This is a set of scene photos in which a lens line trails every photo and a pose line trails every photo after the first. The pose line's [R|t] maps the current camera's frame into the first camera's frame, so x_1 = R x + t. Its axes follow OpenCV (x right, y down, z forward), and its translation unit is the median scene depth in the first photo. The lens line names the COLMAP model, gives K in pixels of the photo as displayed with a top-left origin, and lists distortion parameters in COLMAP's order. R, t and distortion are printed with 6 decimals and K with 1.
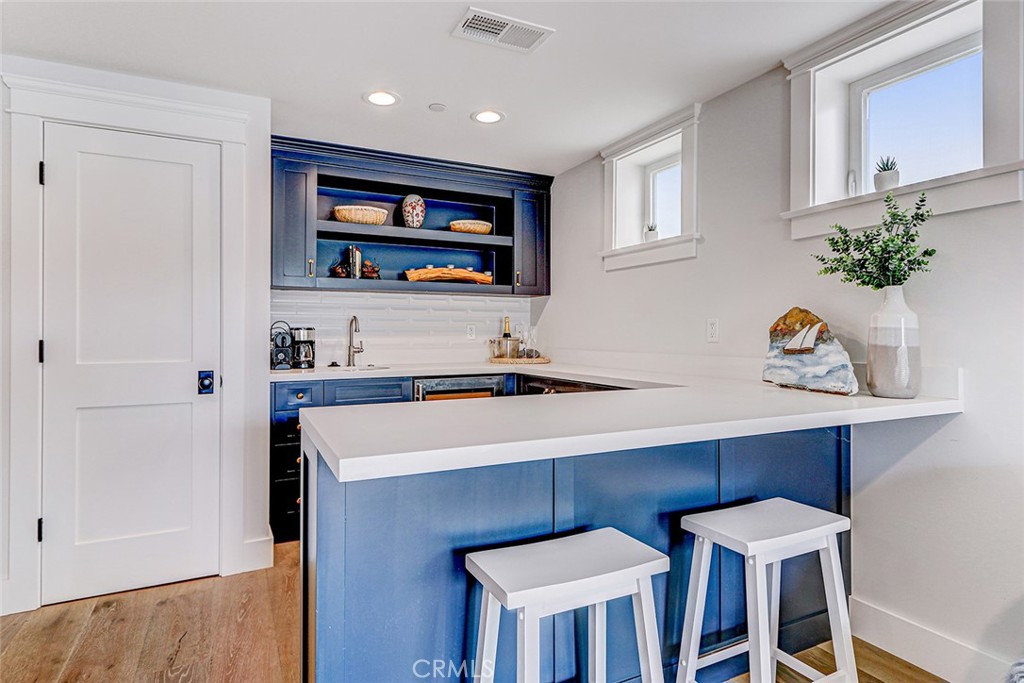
lens RADIAL K [[573.5, 0, 516.0], [0, 573.5, 340.2], [0, 0, 1]] dist [-0.001808, -0.000075]
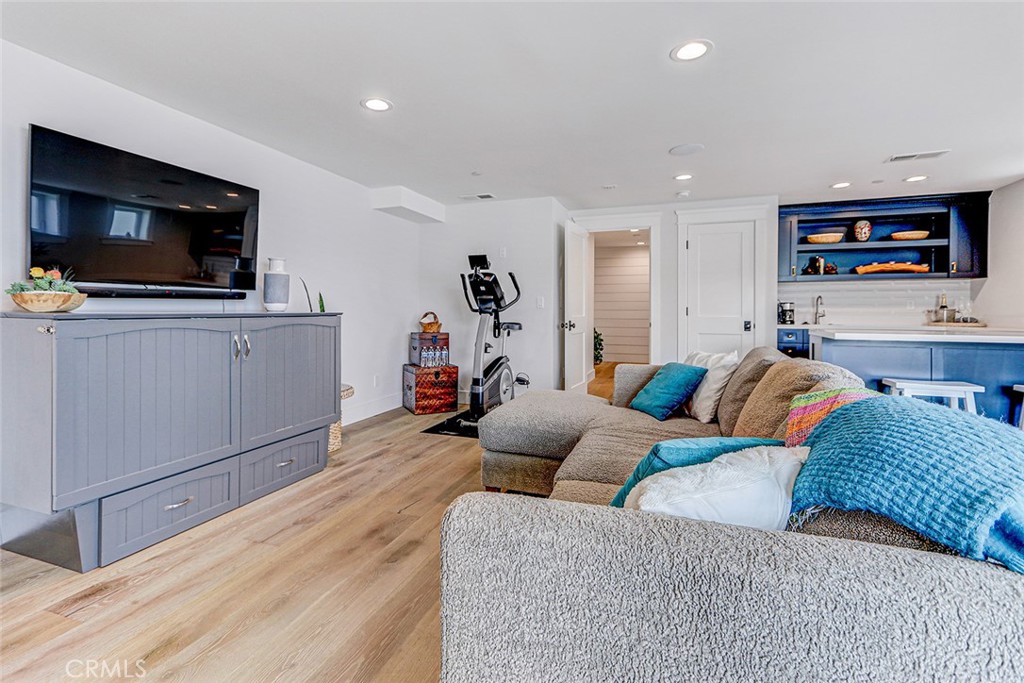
lens RADIAL K [[467.5, 0, 495.5], [0, 467.5, 312.9], [0, 0, 1]] dist [0.000517, 0.002400]
pose [[0.666436, 0.004462, -0.745549, 0.117708], [-0.013185, 0.999896, -0.005802, 0.029574], [0.745446, 0.013696, 0.666426, -0.648862]]
